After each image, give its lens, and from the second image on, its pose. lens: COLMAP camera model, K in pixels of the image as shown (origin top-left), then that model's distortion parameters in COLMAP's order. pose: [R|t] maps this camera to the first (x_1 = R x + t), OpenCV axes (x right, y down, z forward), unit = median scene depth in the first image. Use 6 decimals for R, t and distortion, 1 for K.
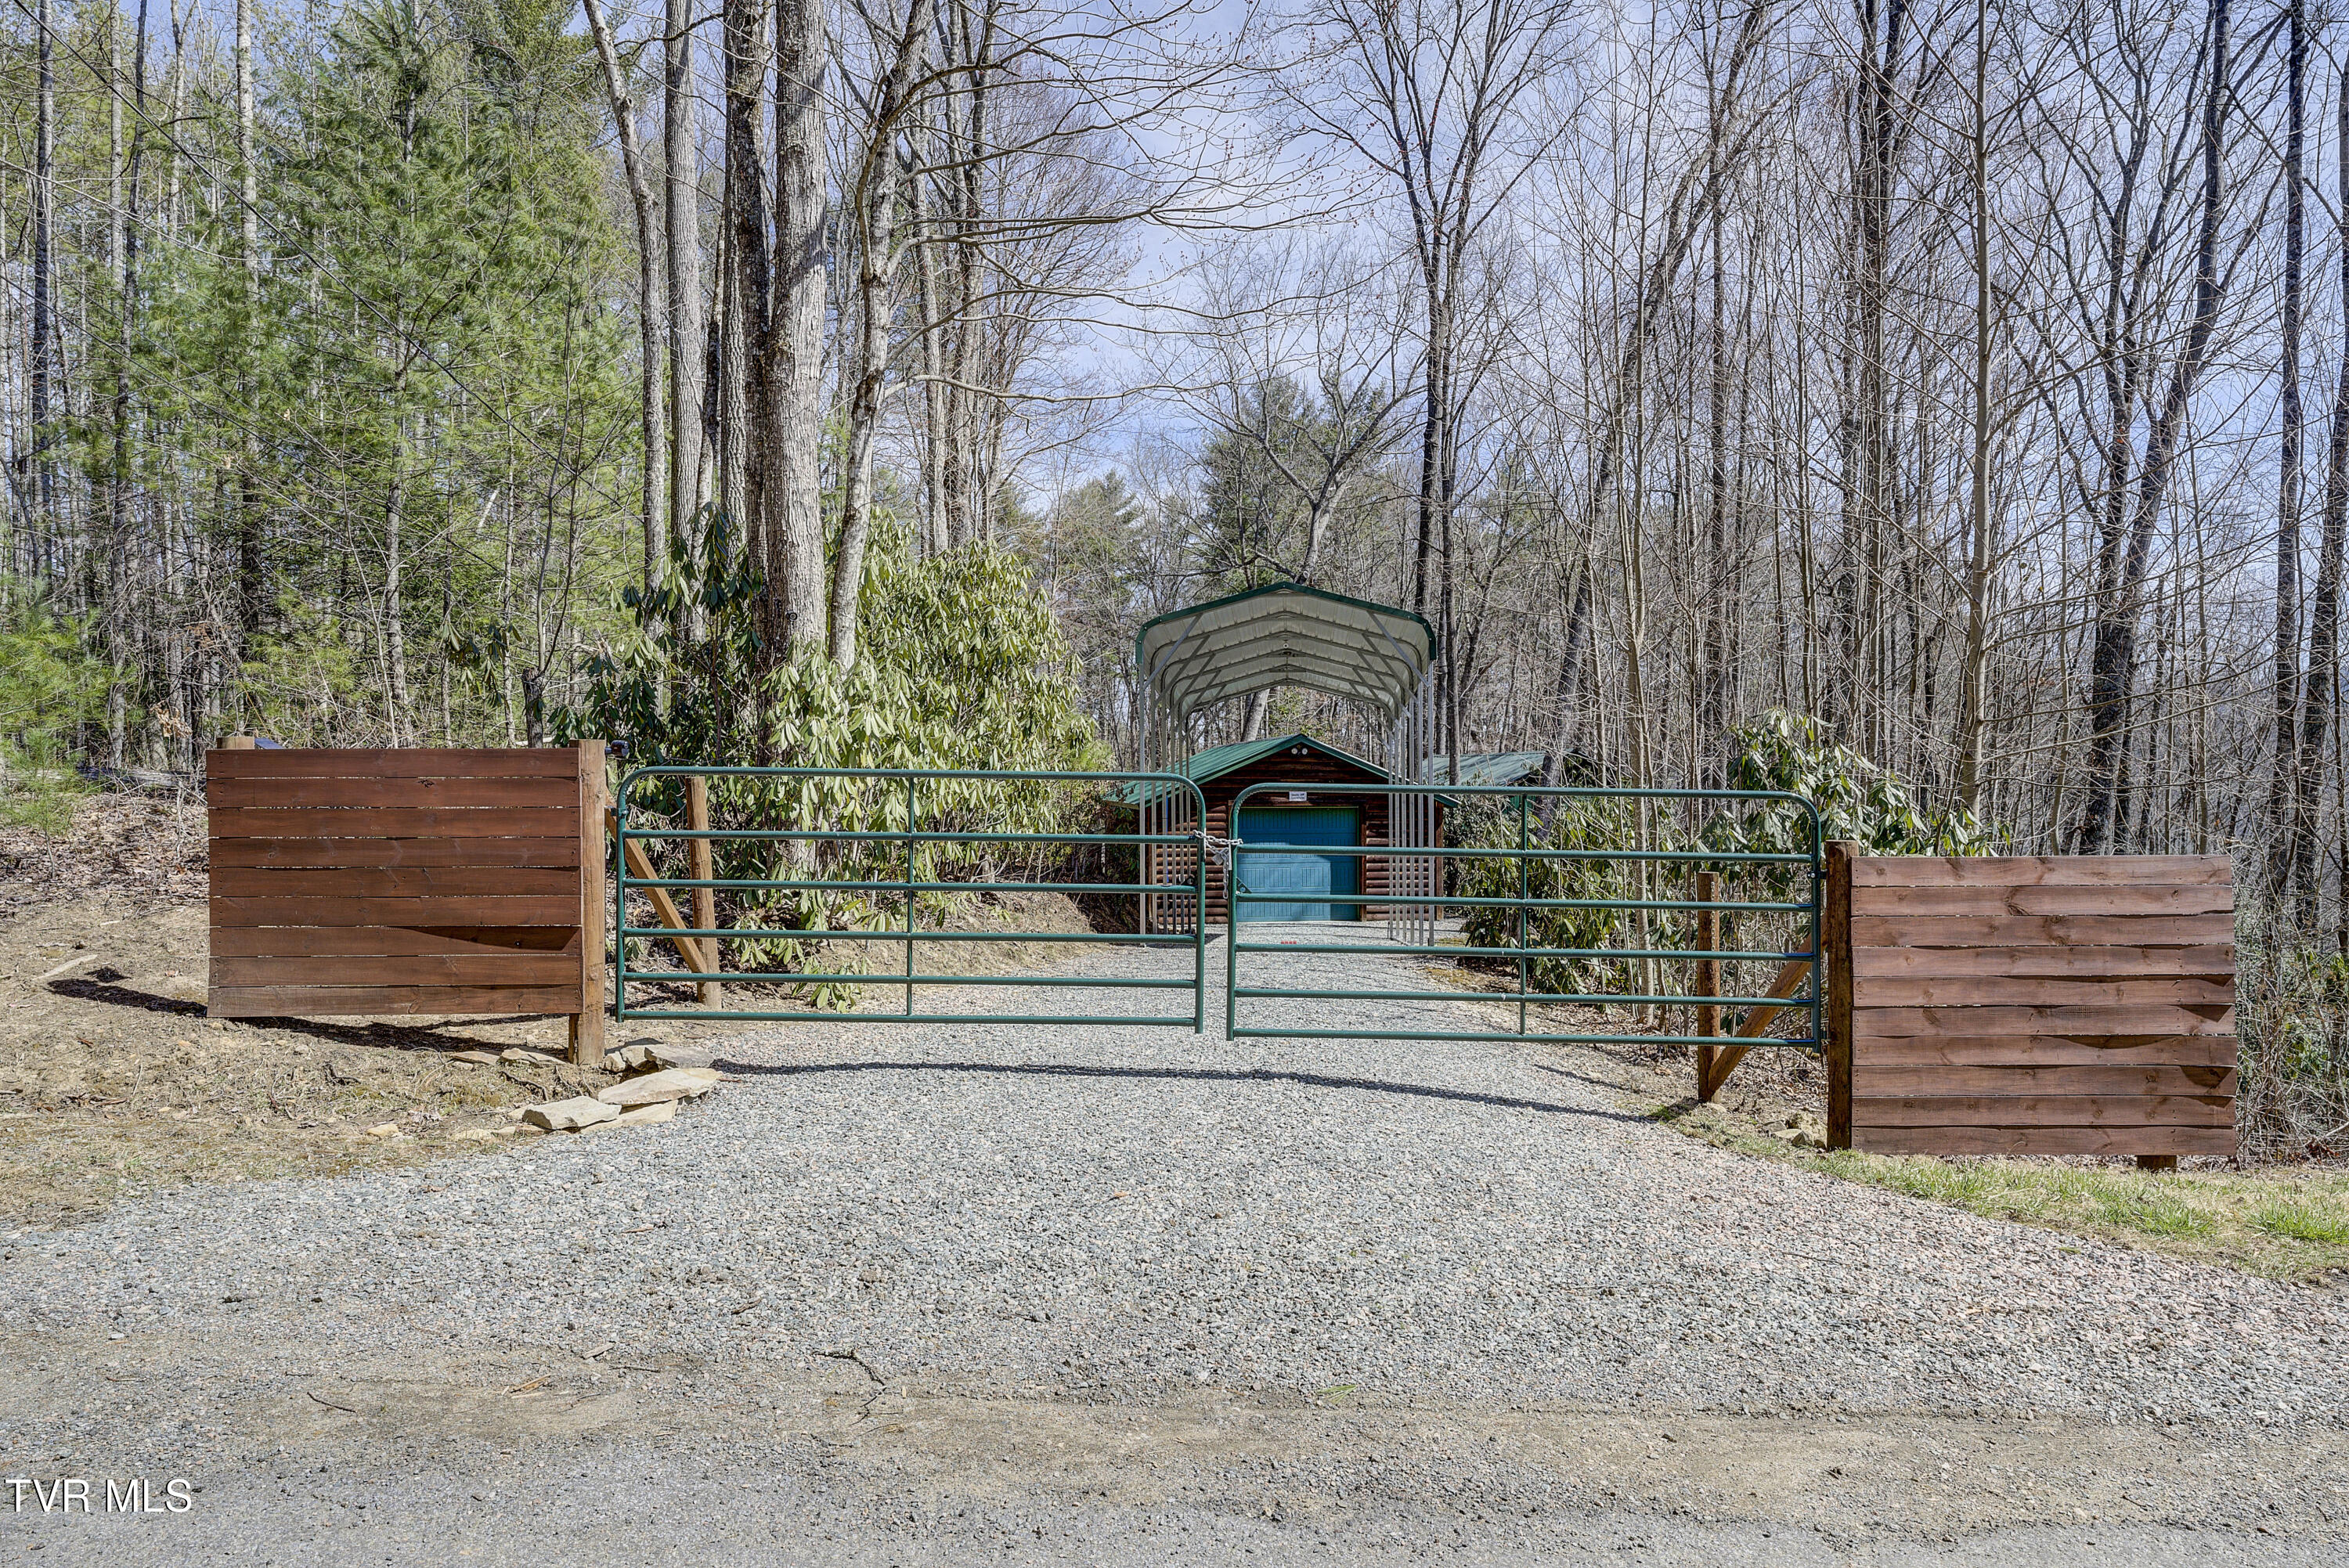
lens RADIAL K [[1282.0, 0, 1180.1], [0, 1282.0, 785.8], [0, 0, 1]] dist [-0.002351, -0.000282]
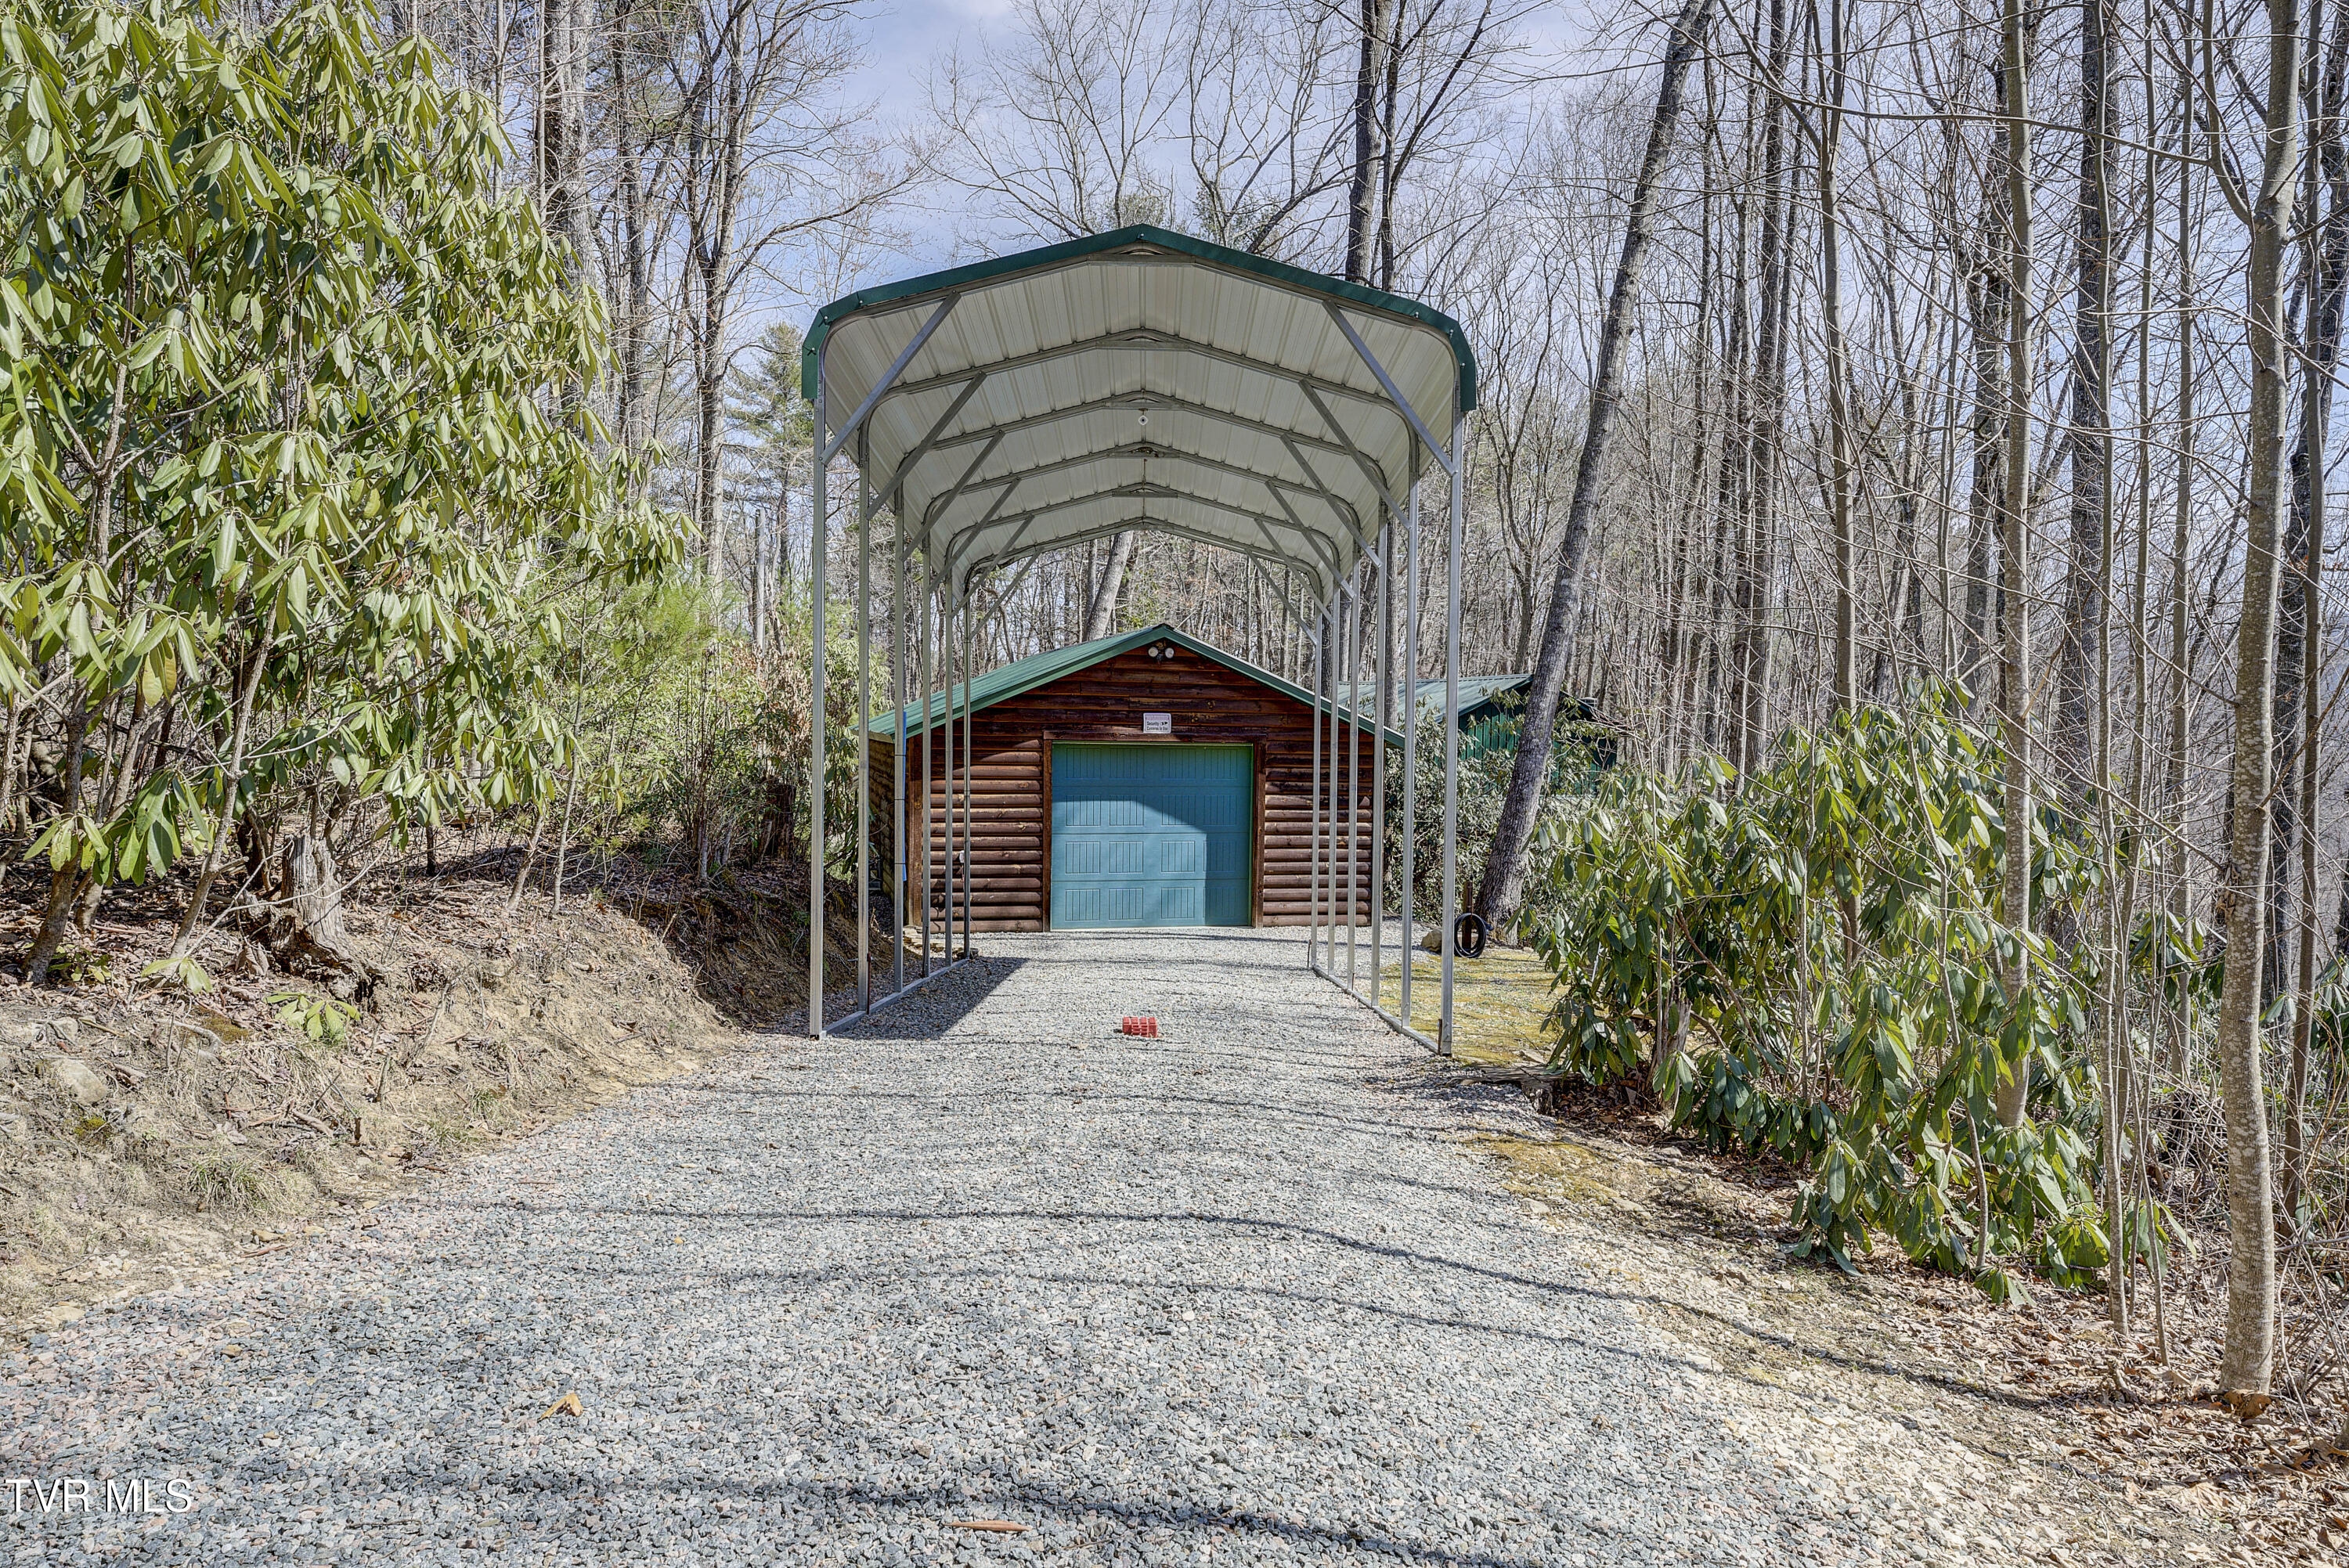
lens RADIAL K [[1559.2, 0, 1176.1], [0, 1559.2, 780.1], [0, 0, 1]] dist [-0.000562, -0.000014]
pose [[0.994158, 0.013275, 0.107116, 0.021830], [-0.017107, 0.999243, 0.034931, 0.008692], [-0.106571, -0.036560, 0.993633, 0.265063]]
